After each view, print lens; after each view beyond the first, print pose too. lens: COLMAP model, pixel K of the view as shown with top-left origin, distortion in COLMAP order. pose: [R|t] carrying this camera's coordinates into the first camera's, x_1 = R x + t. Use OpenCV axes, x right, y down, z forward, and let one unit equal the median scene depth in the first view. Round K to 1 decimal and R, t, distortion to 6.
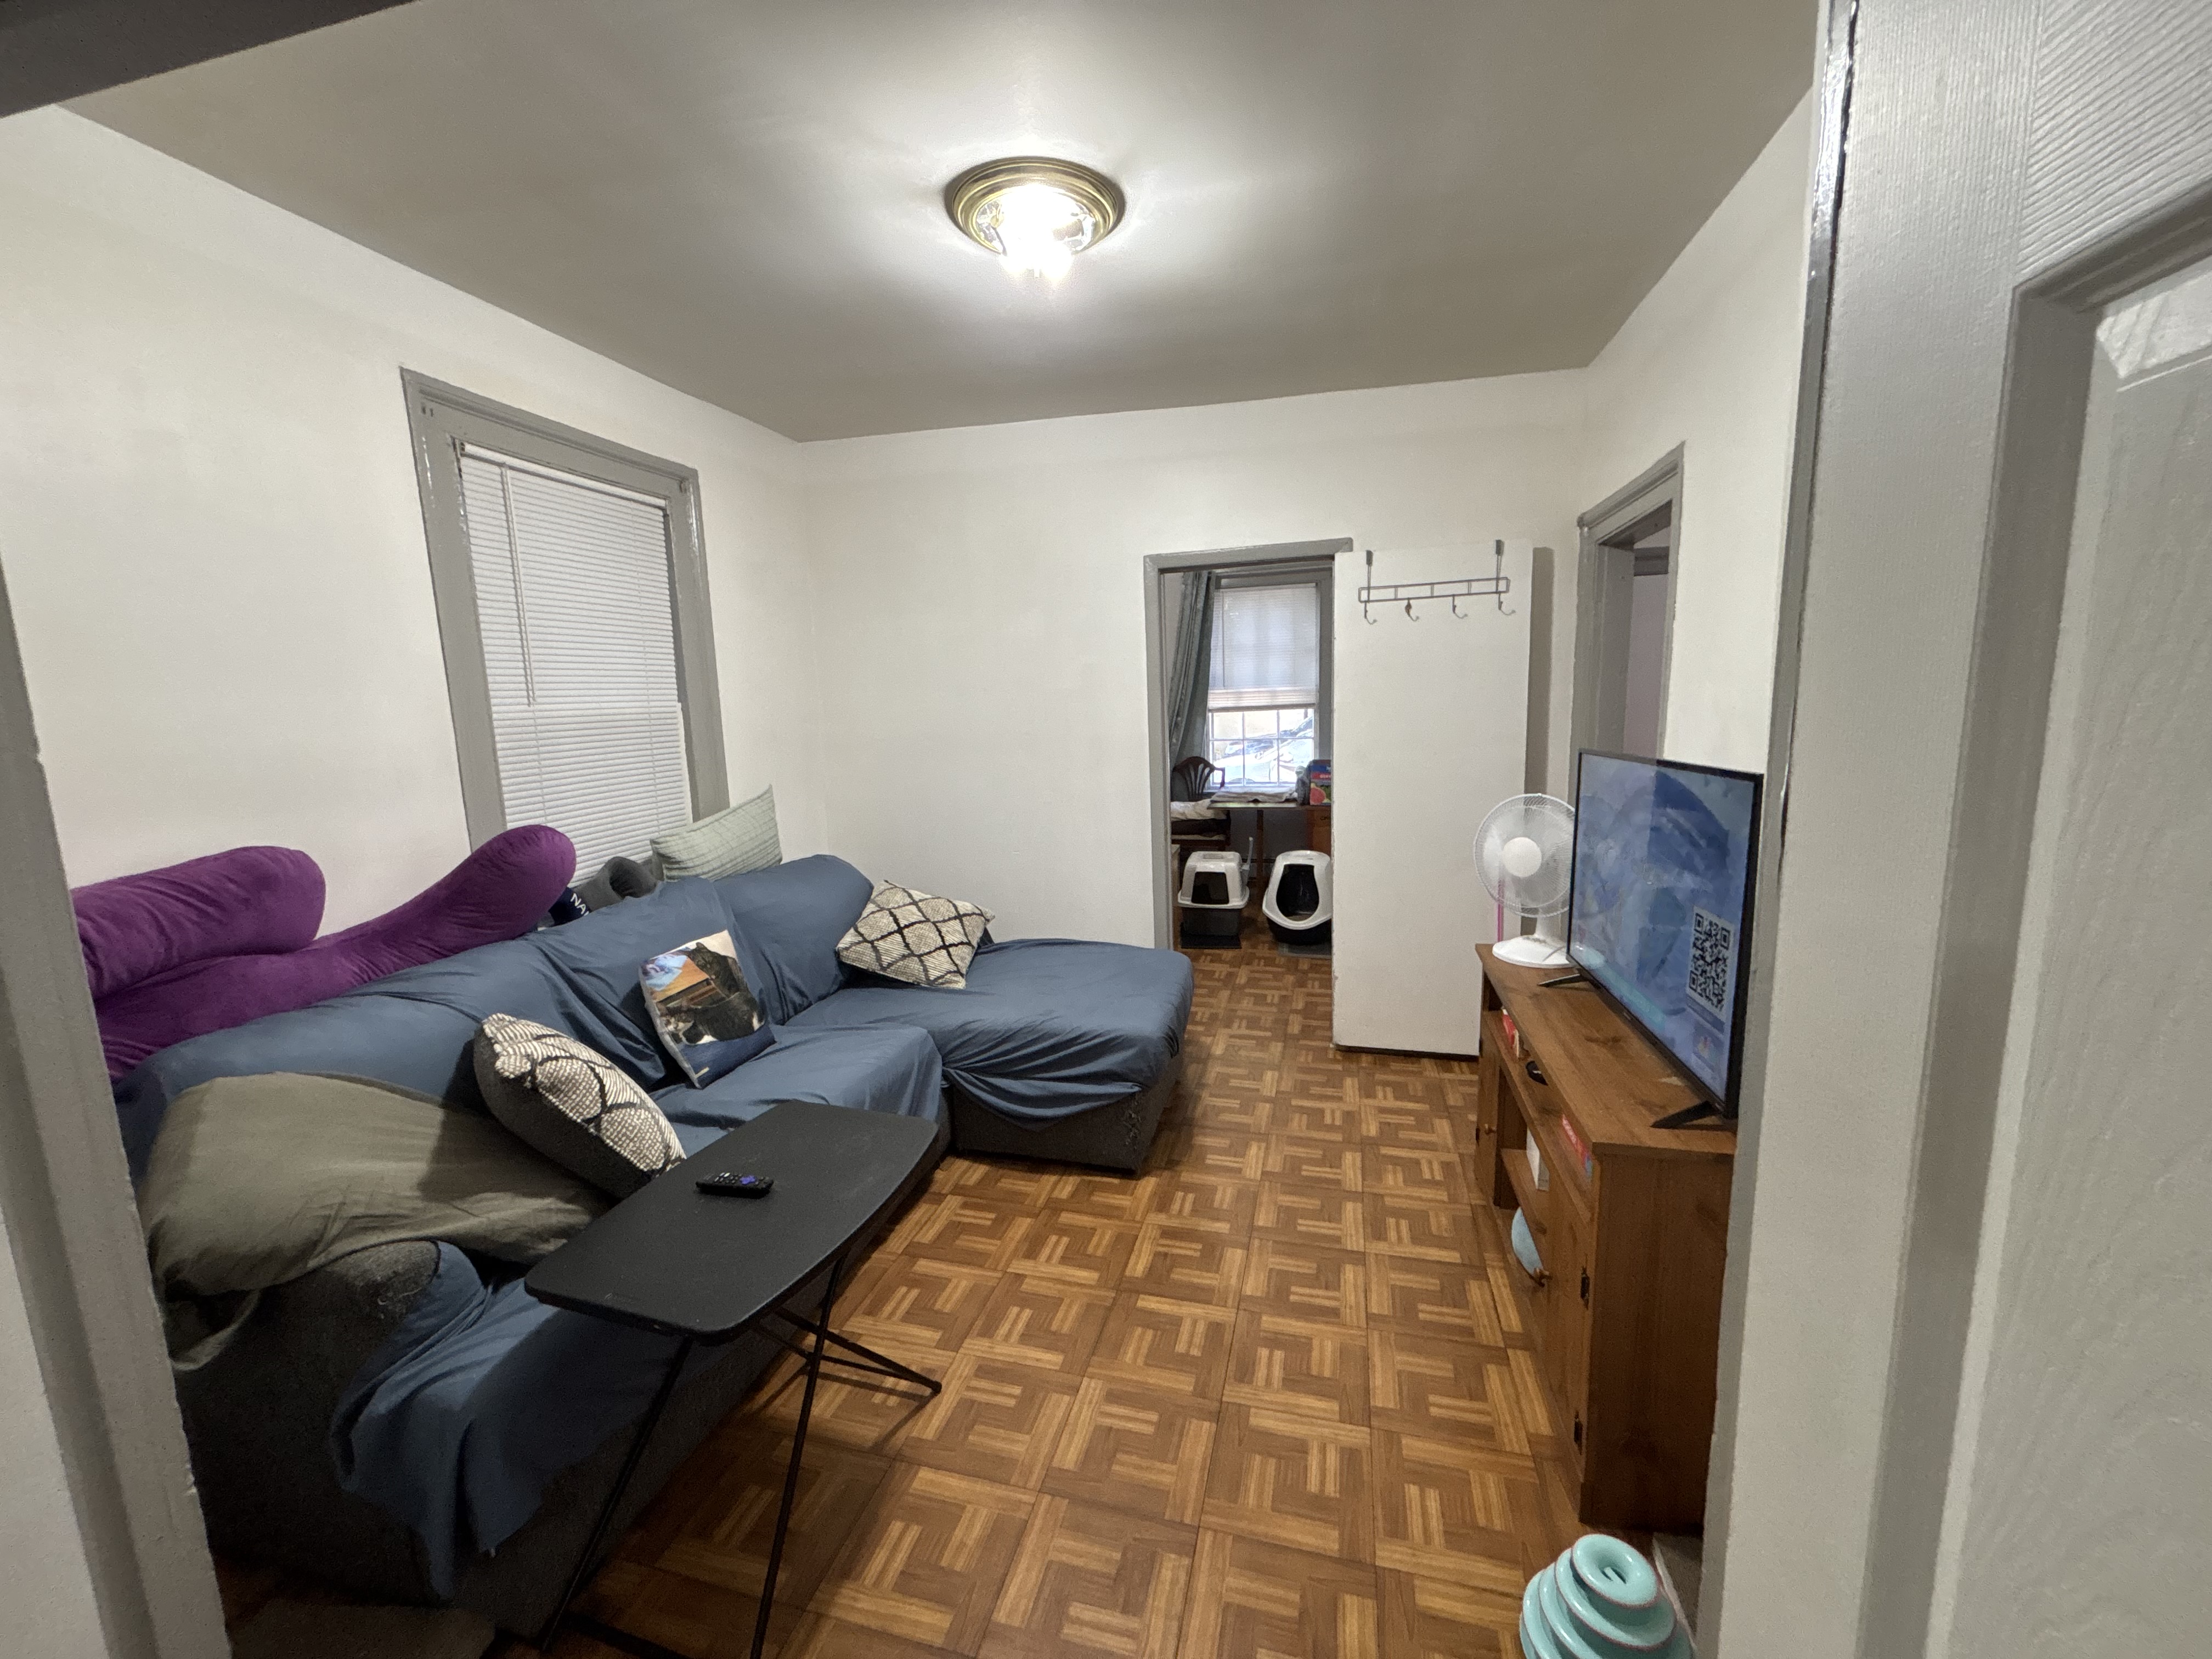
lens RADIAL K [[882.1, 0, 1100.3], [0, 882.1, 822.2], [0, 0, 1]] dist [-0.015134, 0.000108]
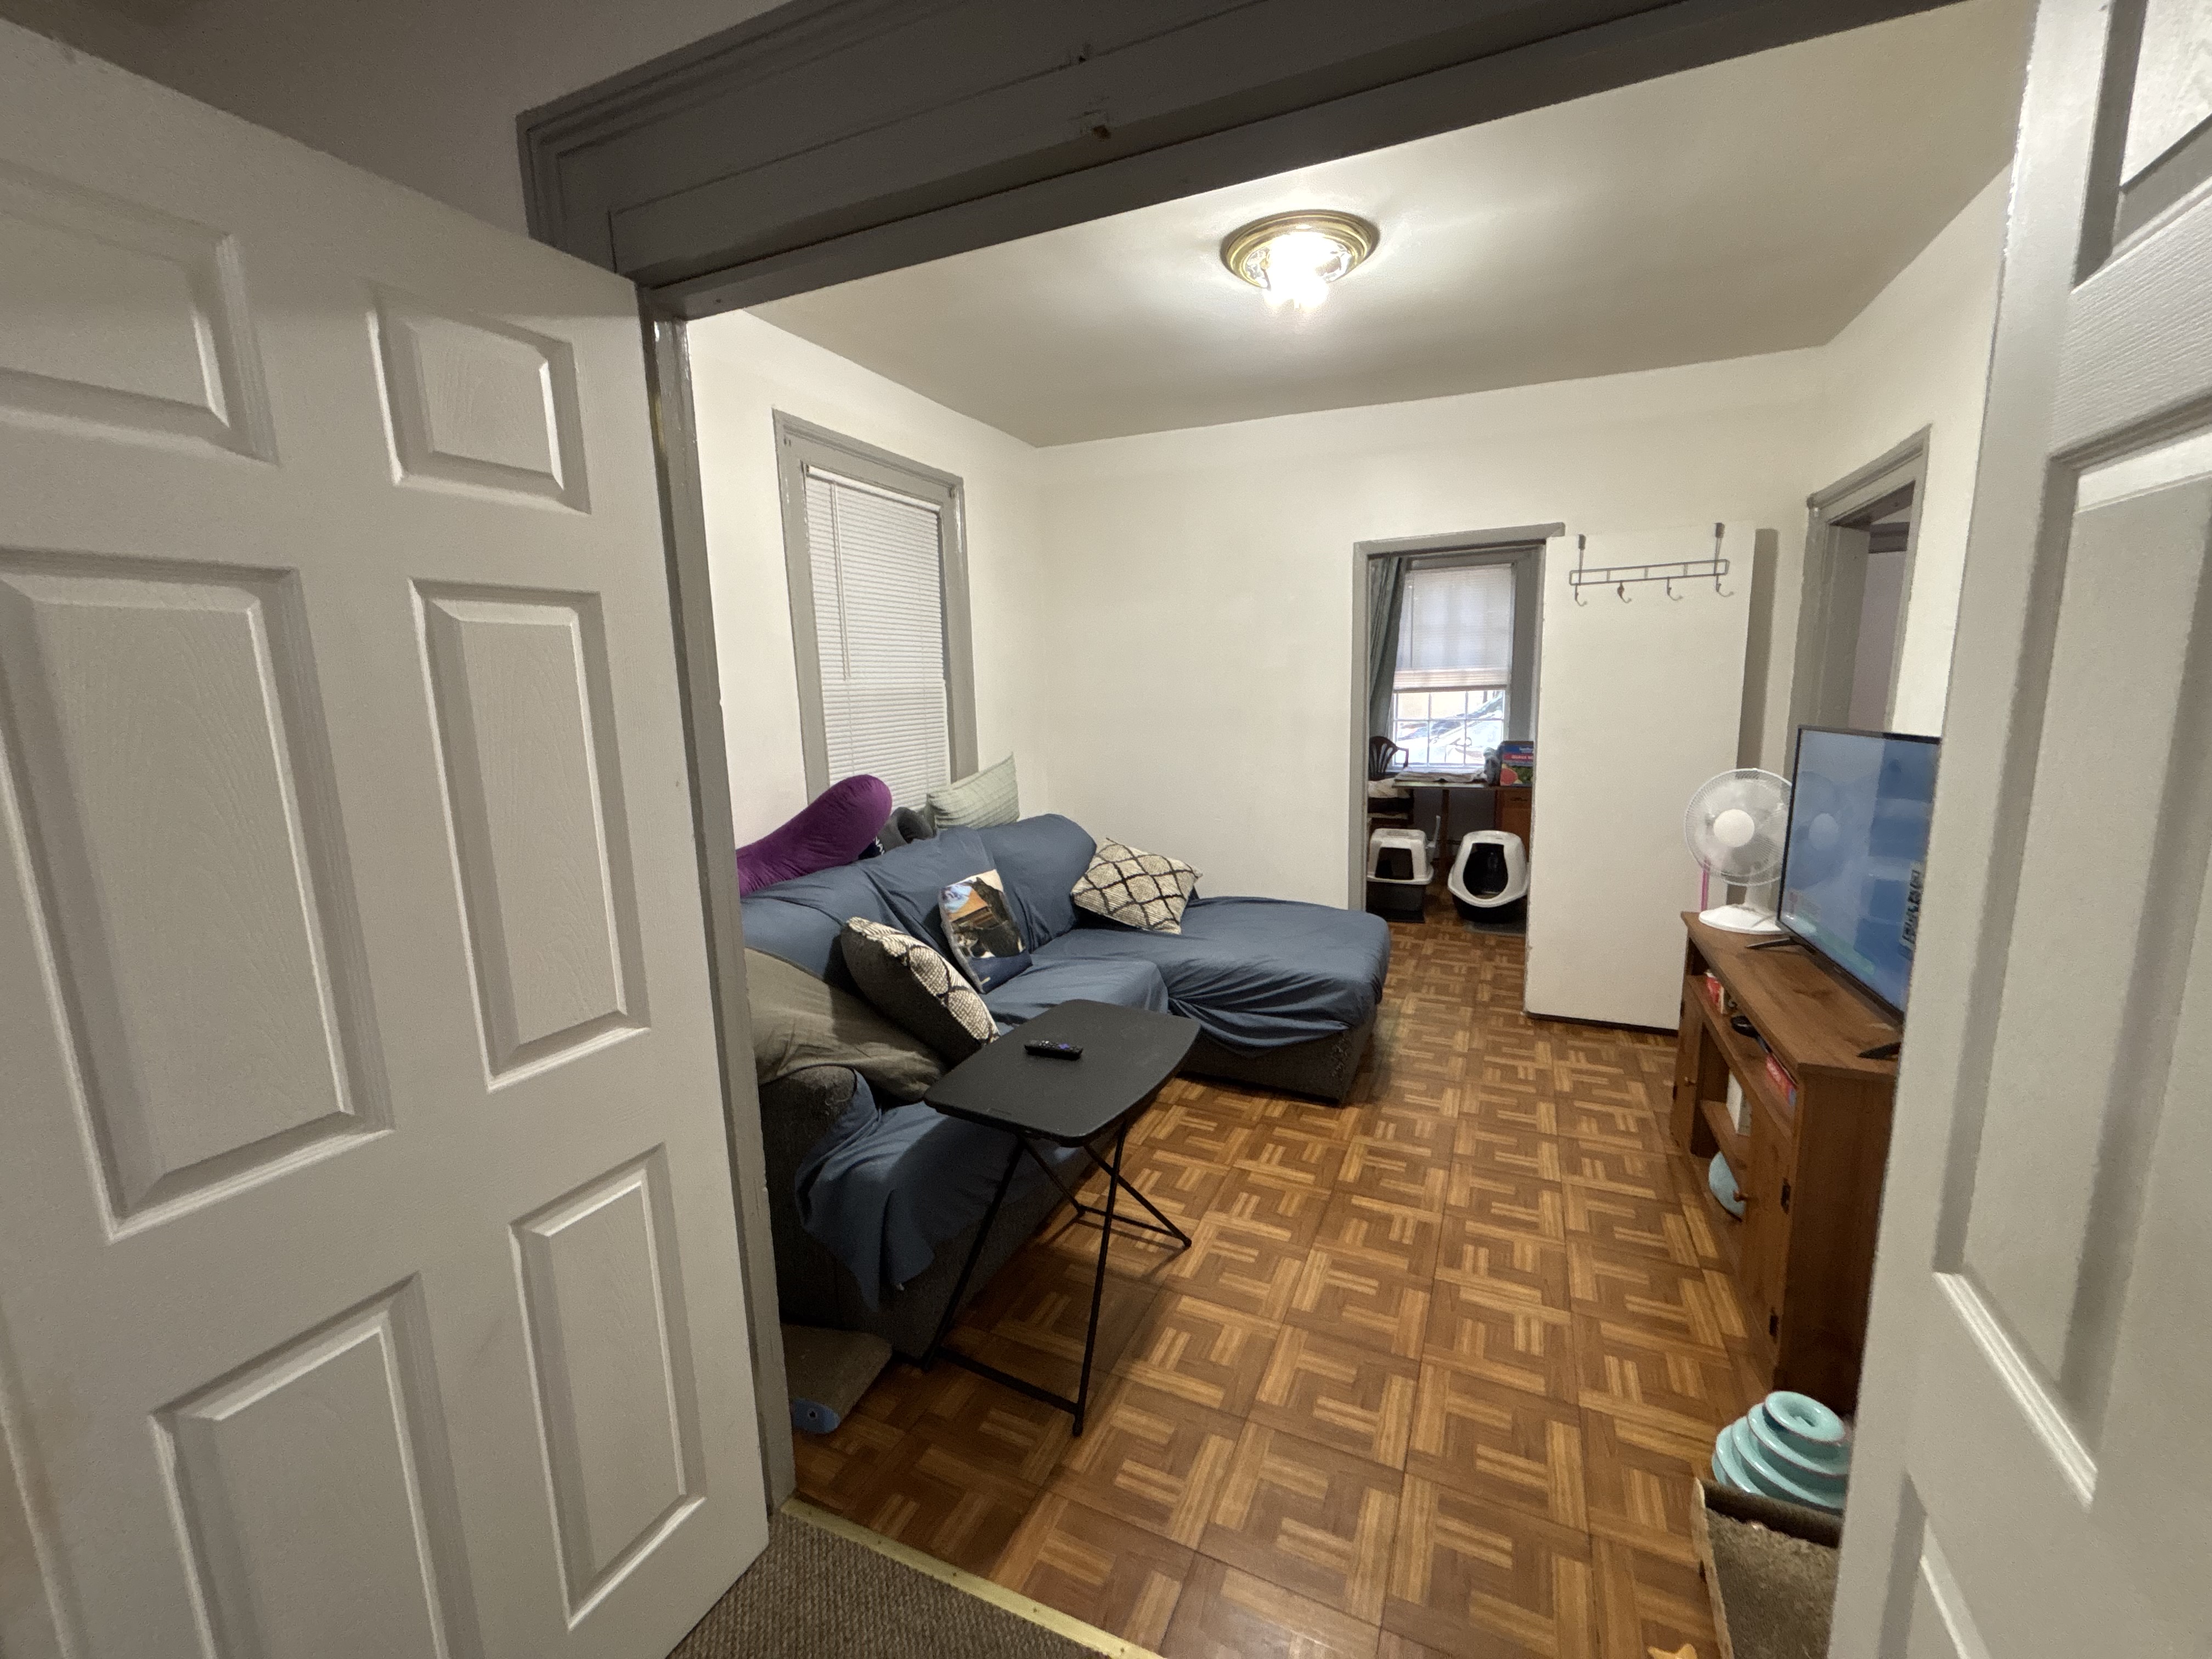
lens RADIAL K [[882.1, 0, 1100.3], [0, 882.1, 822.2], [0, 0, 1]] dist [-0.015134, 0.000108]
pose [[0.985013, 0.031939, -0.169500, -0.094702], [-0.028633, 0.999350, 0.021913, 0.032695], [0.170089, -0.016731, 0.985287, -0.168697]]
